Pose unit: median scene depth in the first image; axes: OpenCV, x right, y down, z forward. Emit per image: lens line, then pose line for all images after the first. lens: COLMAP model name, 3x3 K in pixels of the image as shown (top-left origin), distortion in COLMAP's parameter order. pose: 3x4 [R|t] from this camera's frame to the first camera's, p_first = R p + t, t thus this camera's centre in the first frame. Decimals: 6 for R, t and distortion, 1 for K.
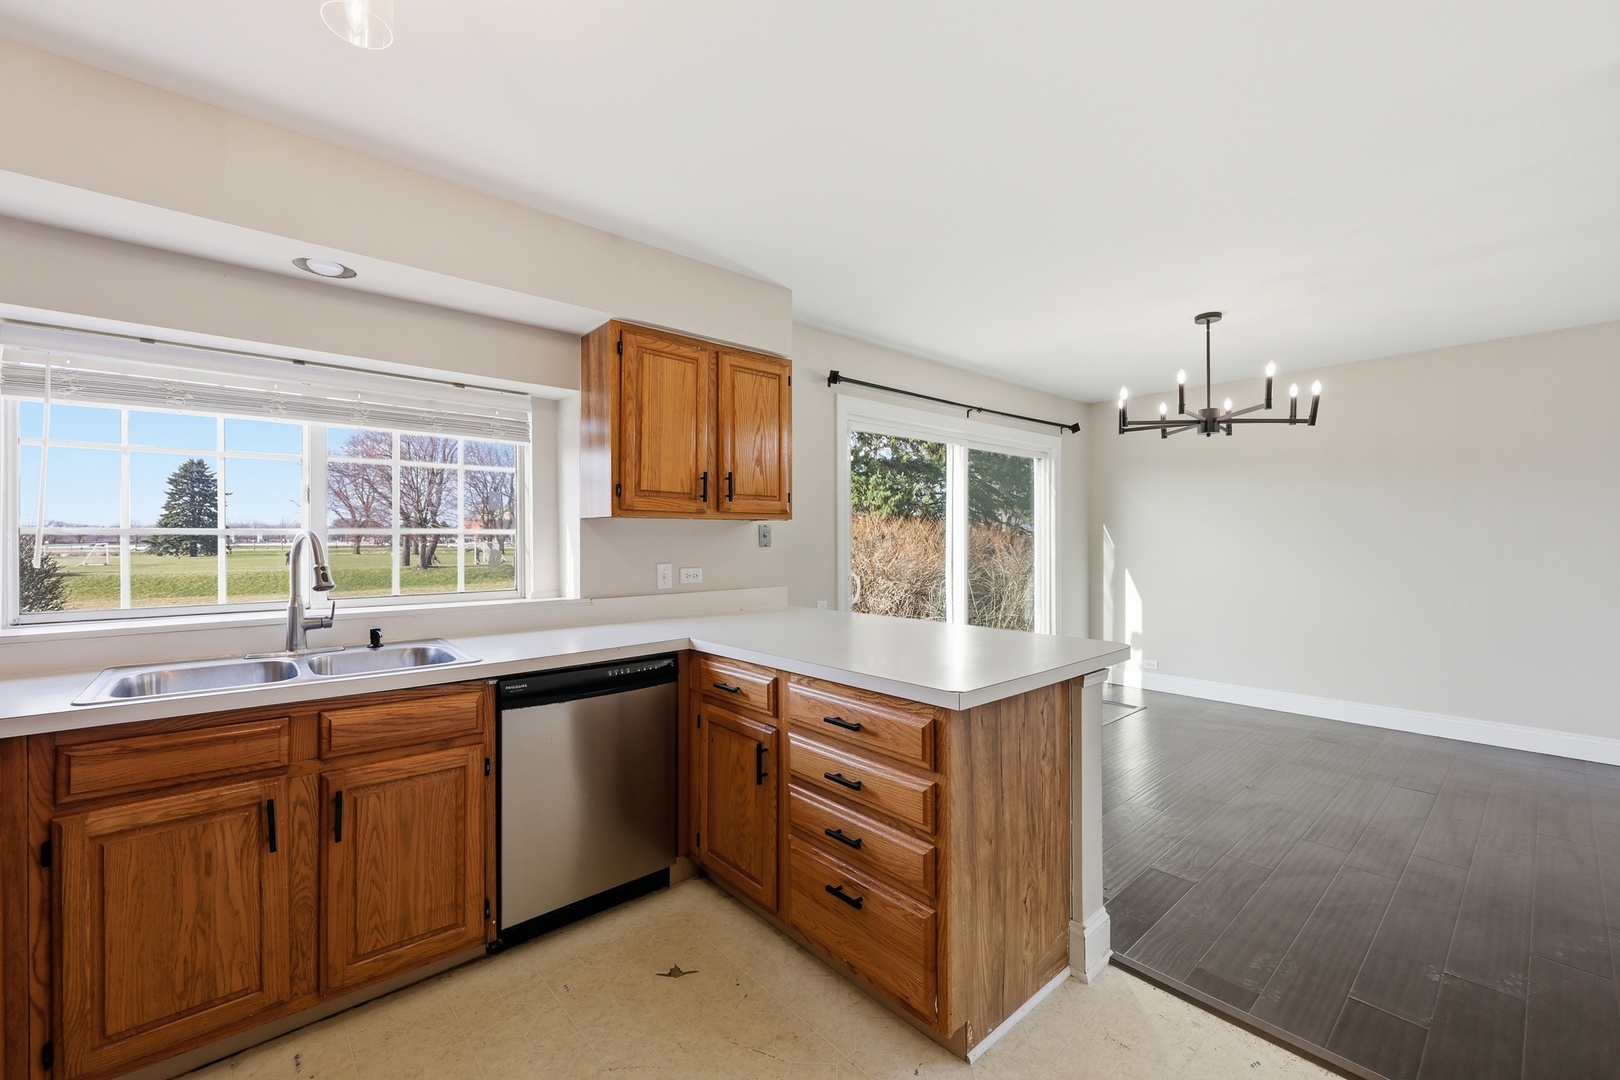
lens RADIAL K [[663.9, 0, 814.4], [0, 663.9, 537.4], [0, 0, 1]] dist [0.003842, -0.000182]
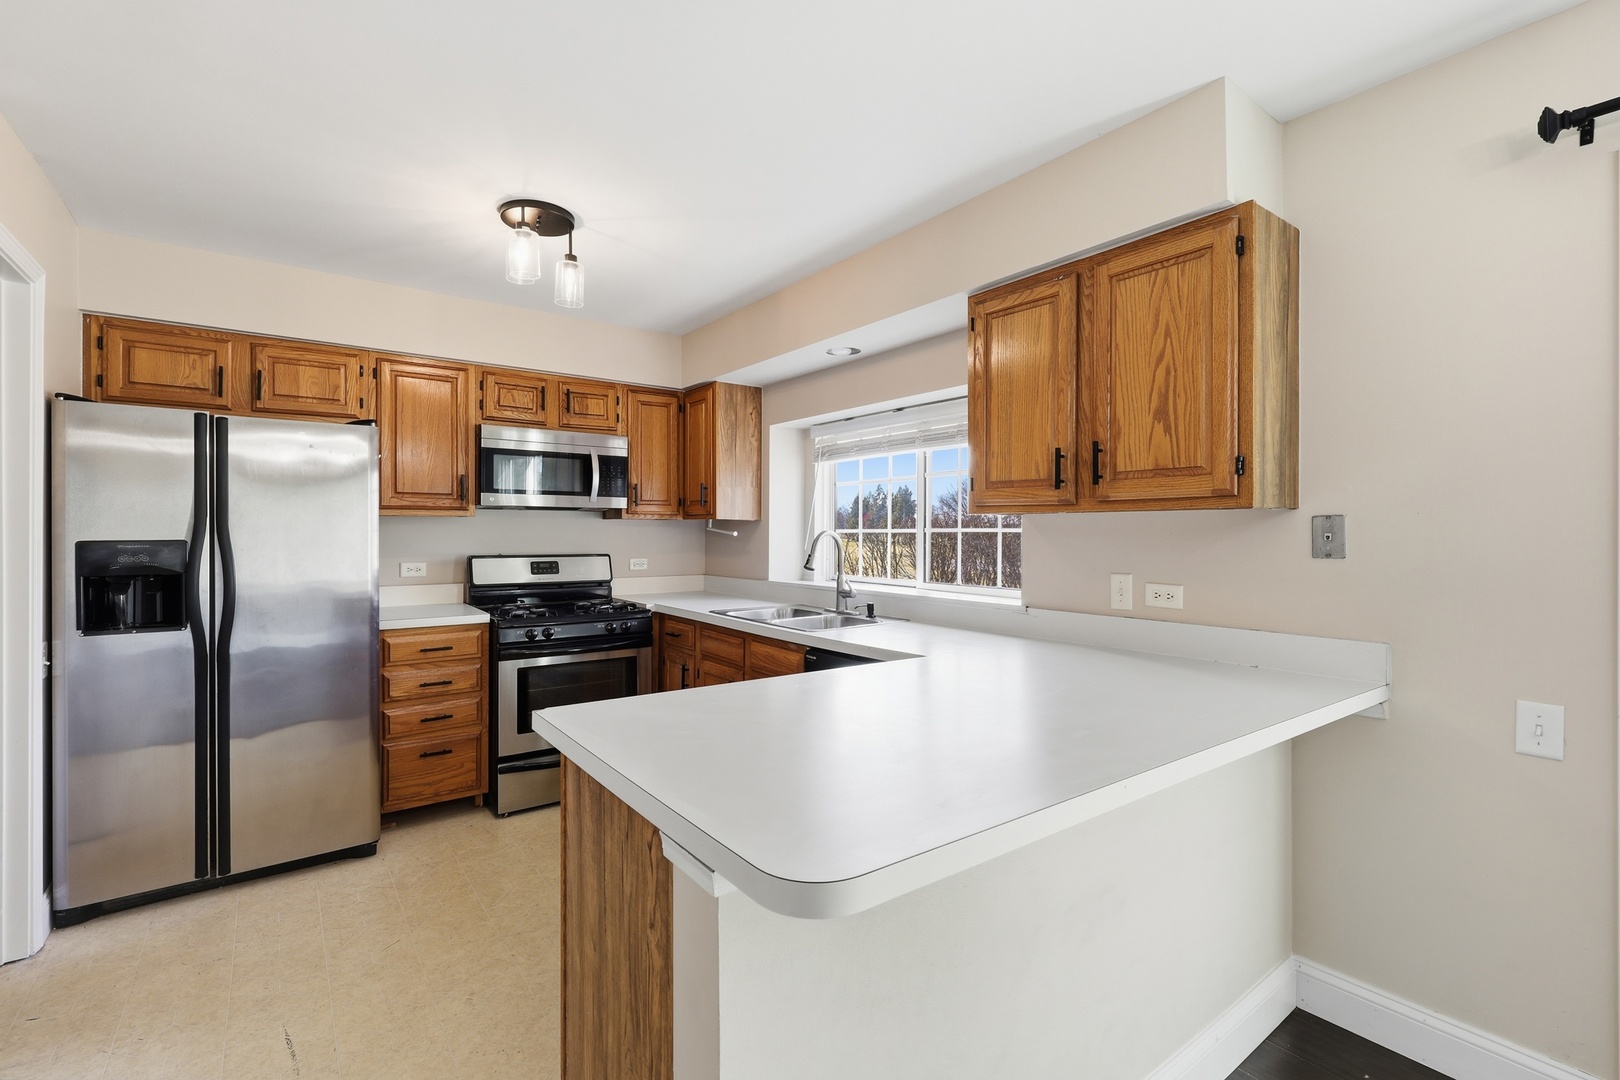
lens RADIAL K [[724.3, 0, 812.2], [0, 724.3, 536.5], [0, 0, 1]] dist [0.002378, 0.000290]
pose [[-0.091147, 0.008849, -0.995798, 0.531376], [-0.000576, 0.999960, 0.008939, -0.007754], [0.995837, 0.001388, -0.091138, 0.664615]]
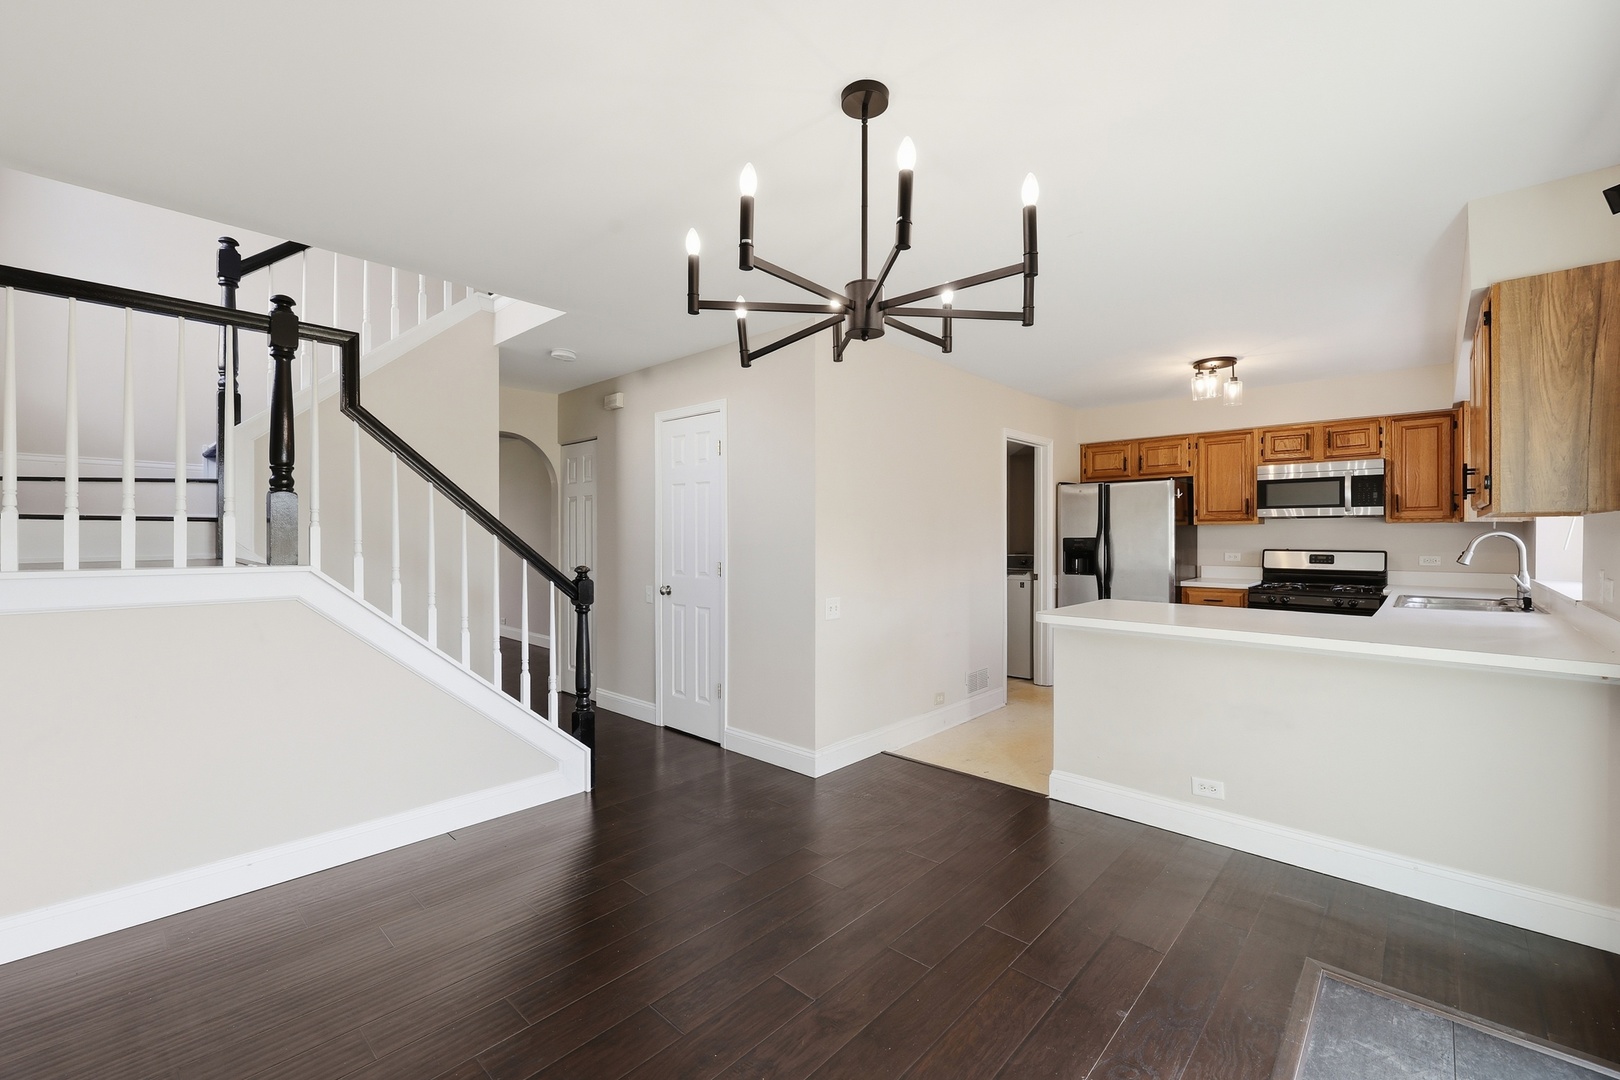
lens RADIAL K [[663.9, 0, 817.5], [0, 663.9, 544.9], [0, 0, 1]] dist [0.003842, -0.000182]
pose [[-0.994188, 0.007491, -0.107394, 0.702570], [0.005938, 0.999873, 0.014766, -0.007817], [0.107491, 0.014043, -0.994107, 1.516403]]
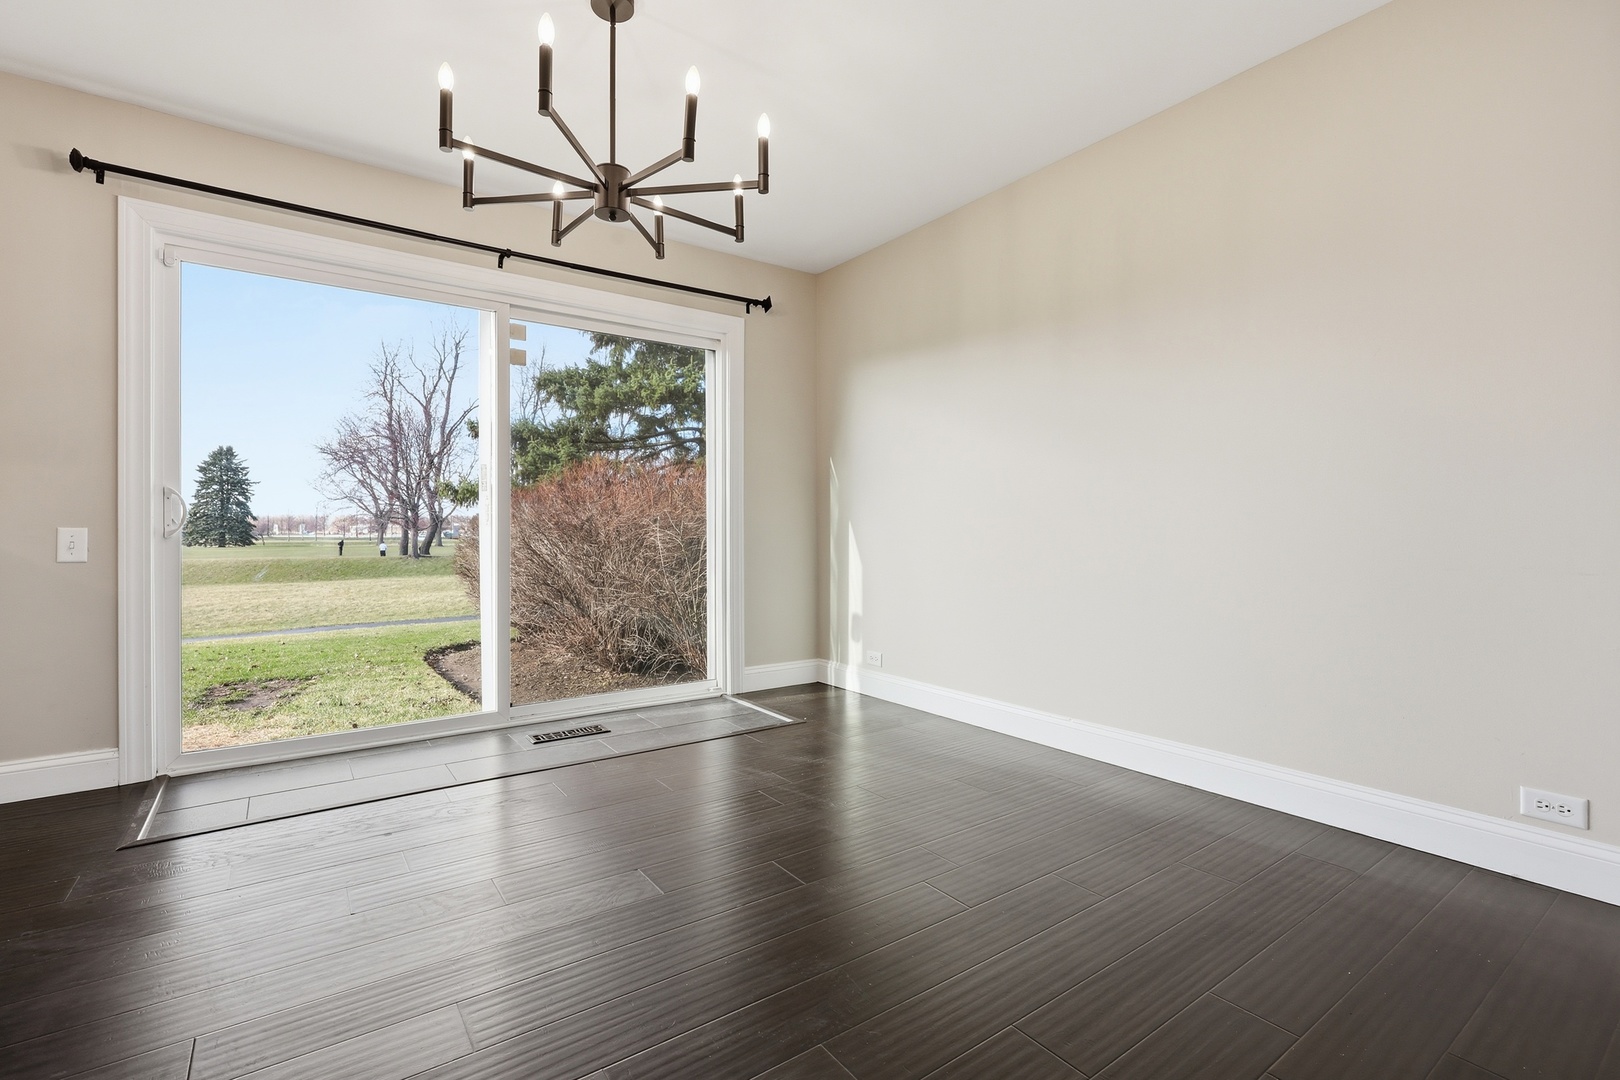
lens RADIAL K [[740.0, 0, 825.1], [0, 740.0, 531.7], [0, 0, 1]] dist [-0.011296, 0.000935]
pose [[0.996012, 0.002461, -0.089180, 0.843432], [-0.002473, 0.999997, -0.000020, 0.106412], [0.089180, 0.000240, 0.996015, 0.422924]]
